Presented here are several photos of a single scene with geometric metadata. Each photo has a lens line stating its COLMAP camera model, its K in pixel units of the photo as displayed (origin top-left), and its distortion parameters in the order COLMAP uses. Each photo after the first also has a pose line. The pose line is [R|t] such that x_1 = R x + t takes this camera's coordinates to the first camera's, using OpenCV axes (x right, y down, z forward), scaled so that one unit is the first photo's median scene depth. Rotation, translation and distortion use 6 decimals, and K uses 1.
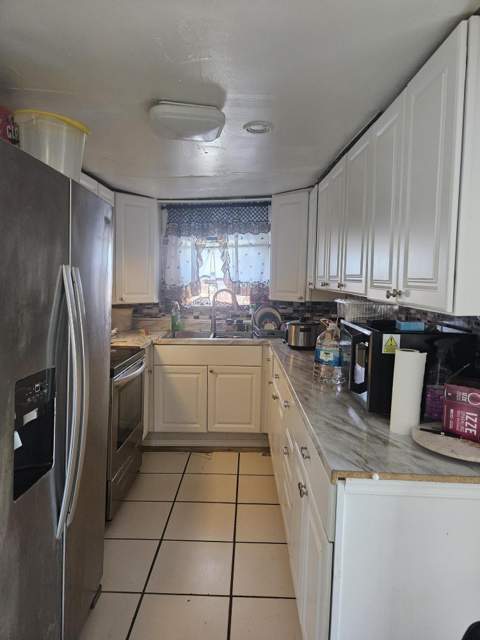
lens RADIAL K [[434.1, 0, 240.0], [0, 434.1, 320.0], [0, 0, 1]] dist [0.024820, -0.002825]
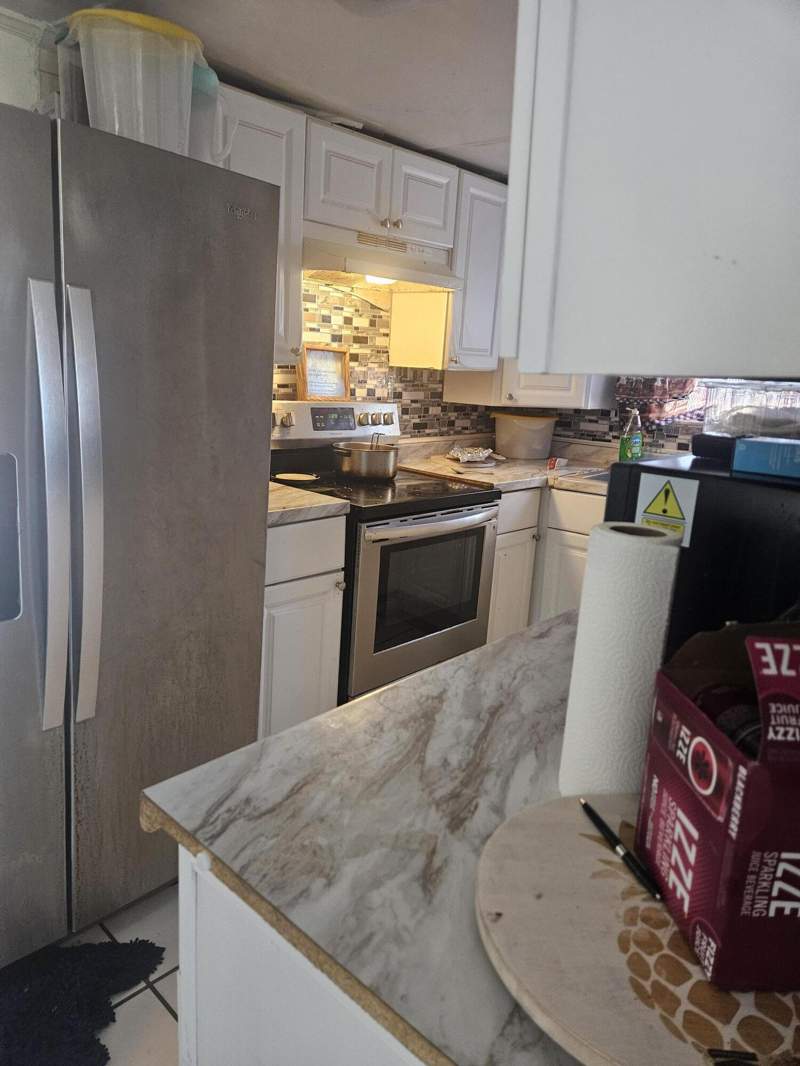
lens RADIAL K [[723.1, 0, 400.0], [0, 723.1, 533.0], [0, 0, 1]] dist [0.024820, -0.002825]
pose [[0.725142, 0.151404, -0.671748, 0.327793], [-0.086422, 0.987825, 0.129353, 0.017967], [0.683154, -0.035745, 0.729399, 0.320554]]
